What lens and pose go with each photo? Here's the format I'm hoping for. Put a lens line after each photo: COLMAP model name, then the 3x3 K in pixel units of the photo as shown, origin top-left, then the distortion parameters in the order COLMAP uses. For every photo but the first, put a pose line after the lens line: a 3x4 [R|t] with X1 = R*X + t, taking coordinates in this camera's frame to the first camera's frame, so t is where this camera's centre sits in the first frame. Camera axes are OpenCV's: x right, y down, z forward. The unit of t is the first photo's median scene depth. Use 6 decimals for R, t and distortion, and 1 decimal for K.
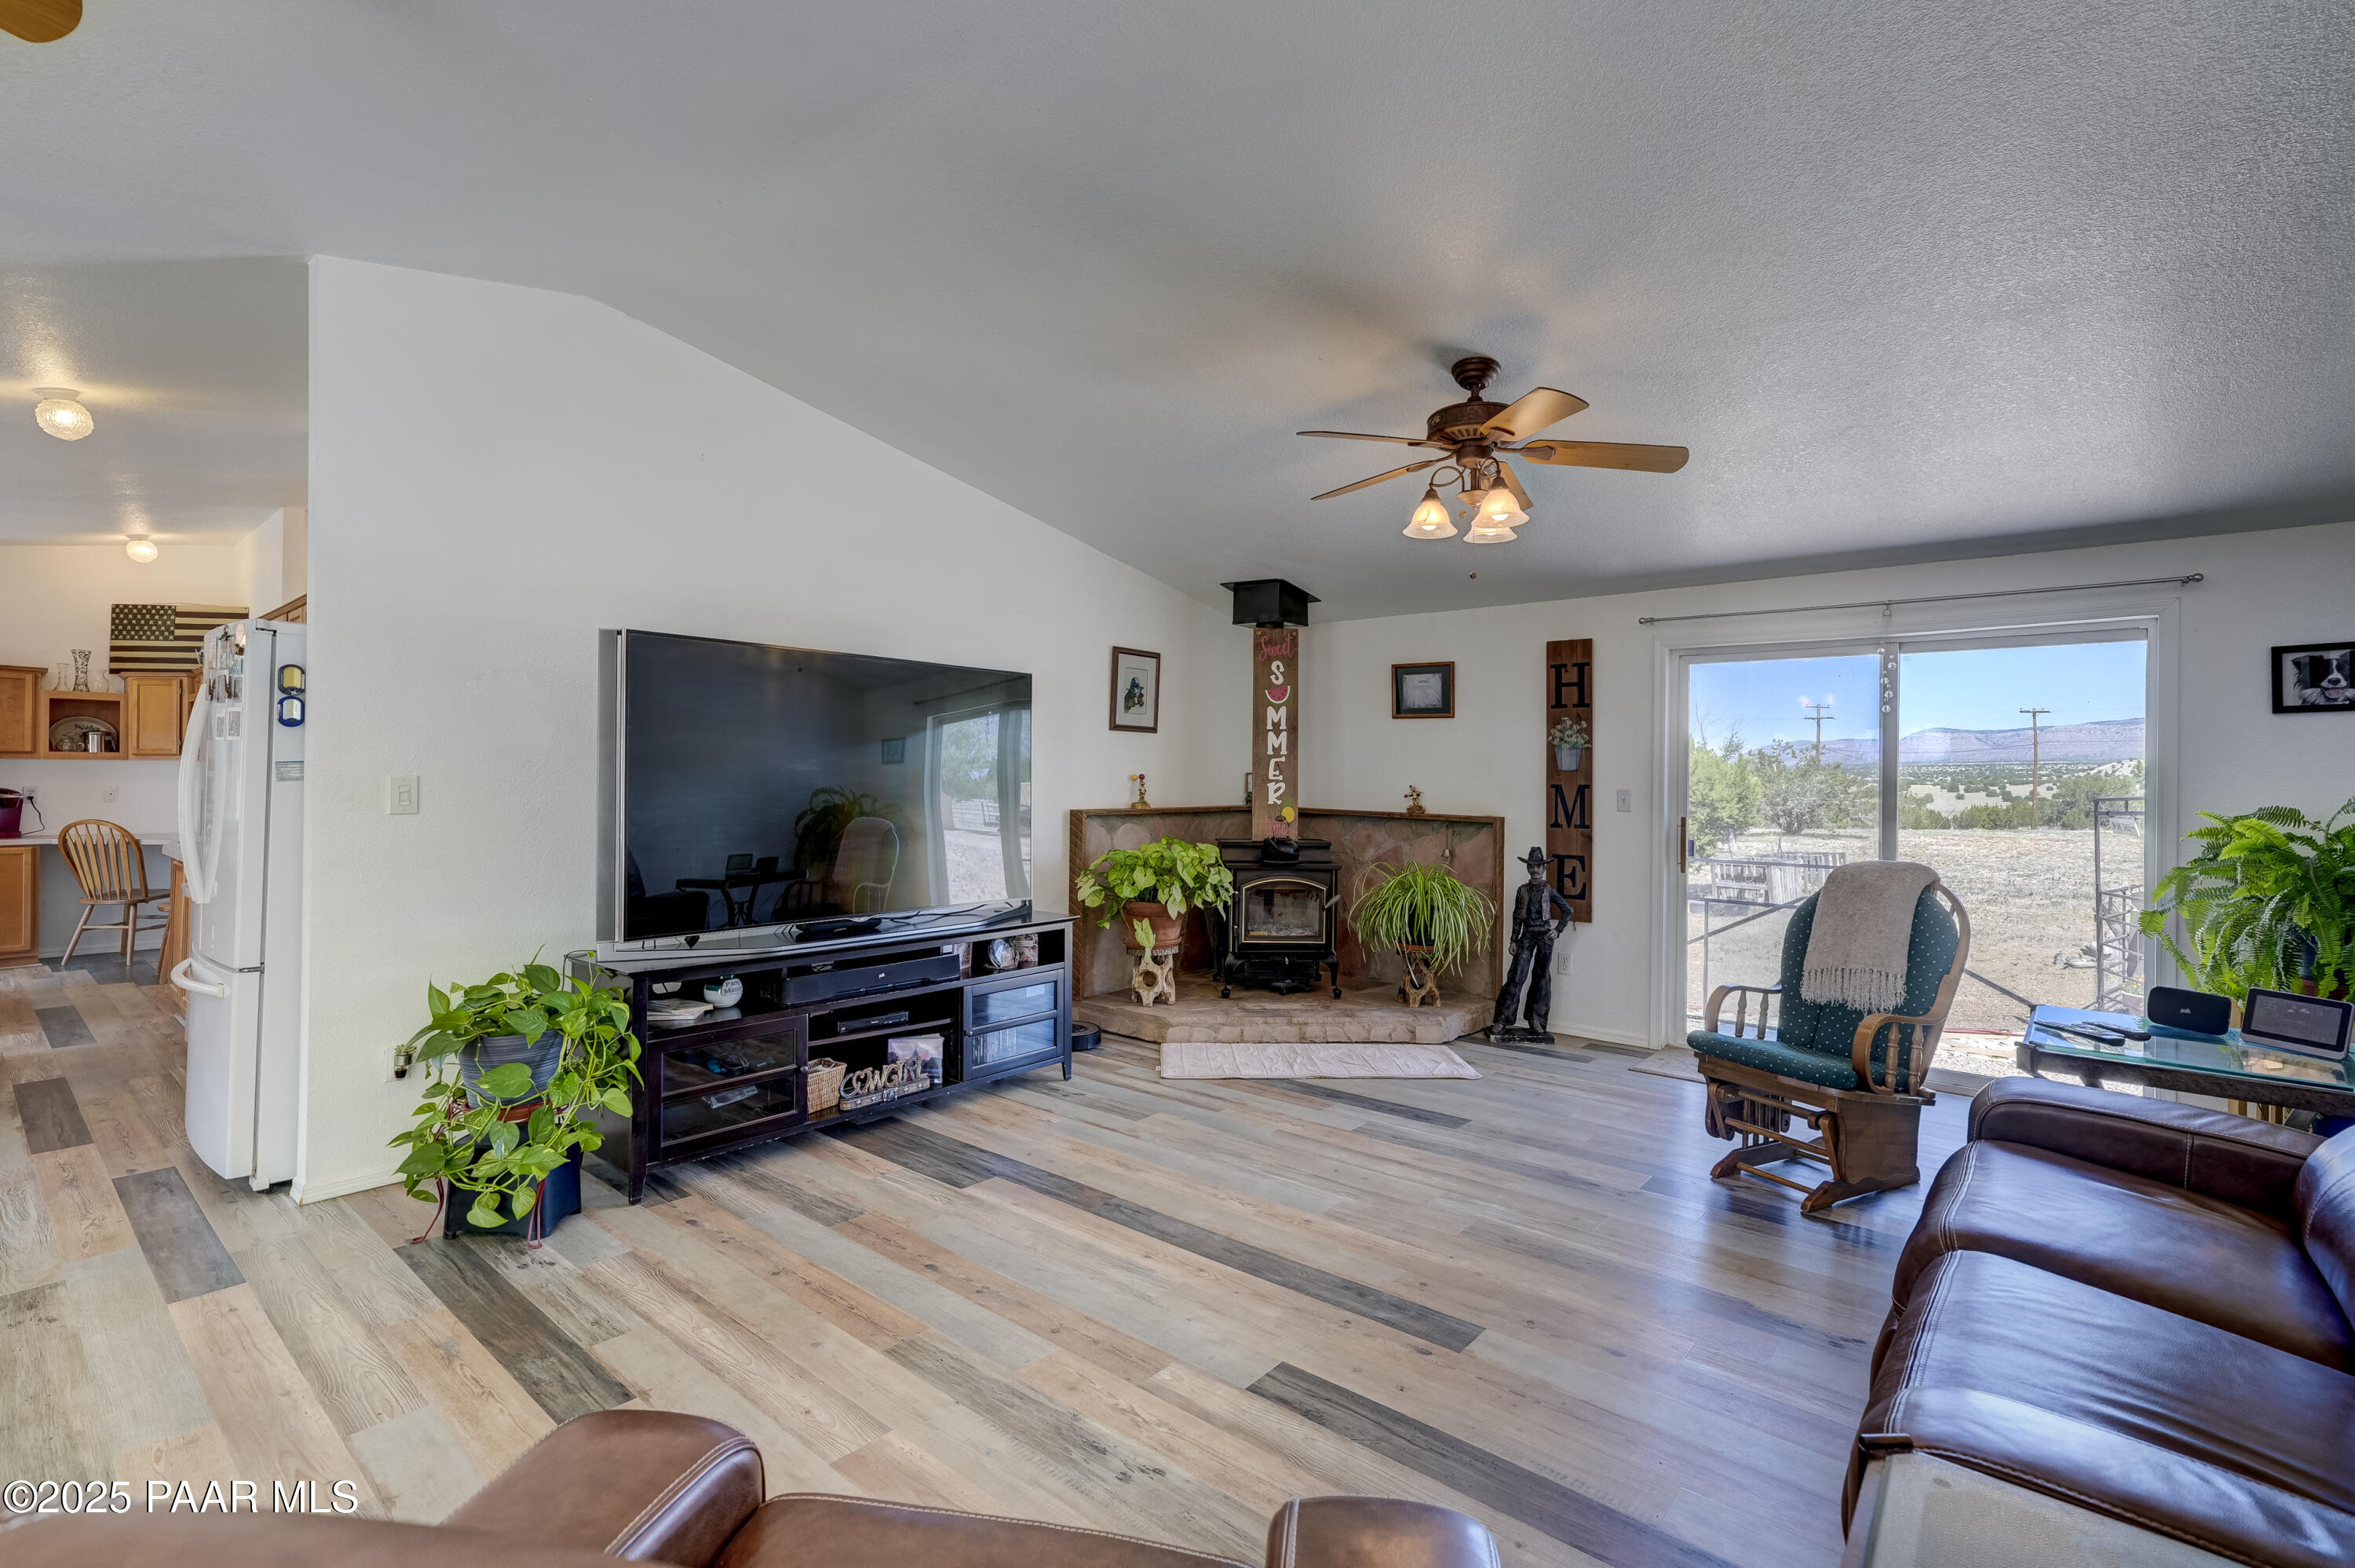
lens RADIAL K [[1058.0, 0, 1177.6], [0, 1058.0, 772.4], [0, 0, 1]] dist [-0.024504, 0.014168]
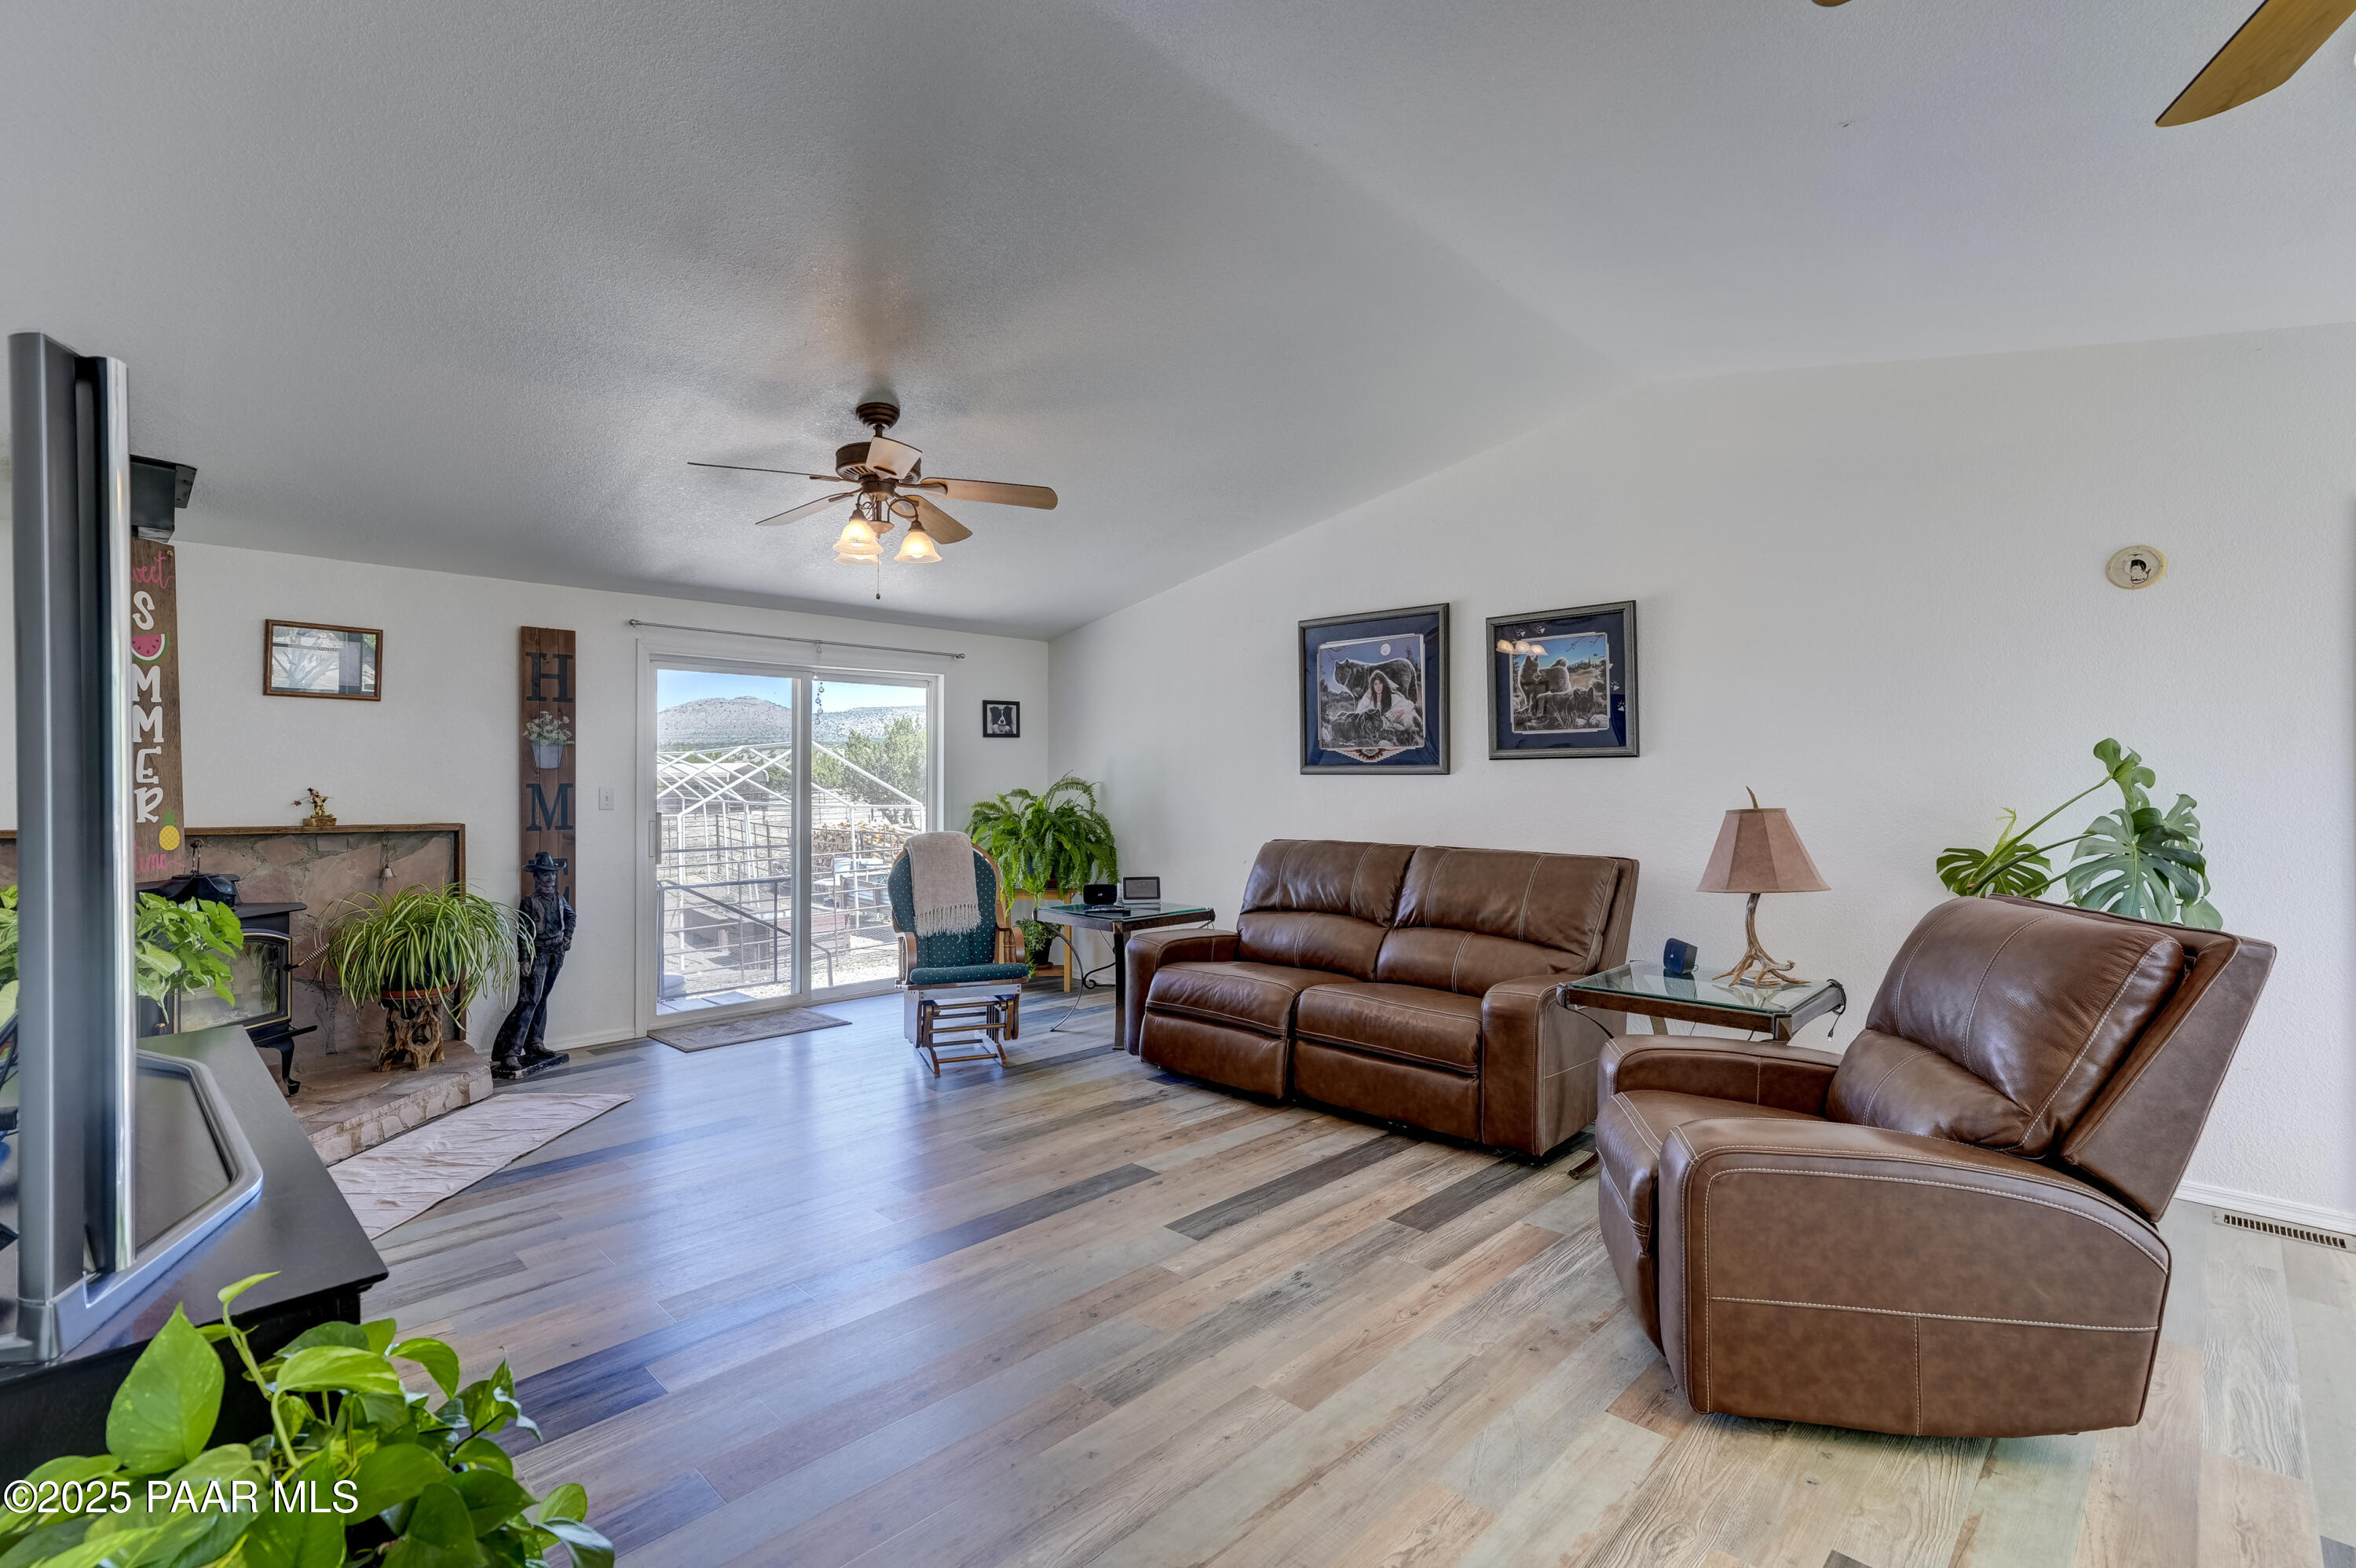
lens RADIAL K [[1058.5, 0, 1178.1], [0, 1058.5, 772.4], [0, 0, 1]] dist [-0.024504, 0.014168]
pose [[0.077165, -0.004688, 0.997007, -0.531212], [-0.002452, 0.999985, 0.004892, -0.004365], [-0.997015, -0.002823, 0.077153, 0.390010]]
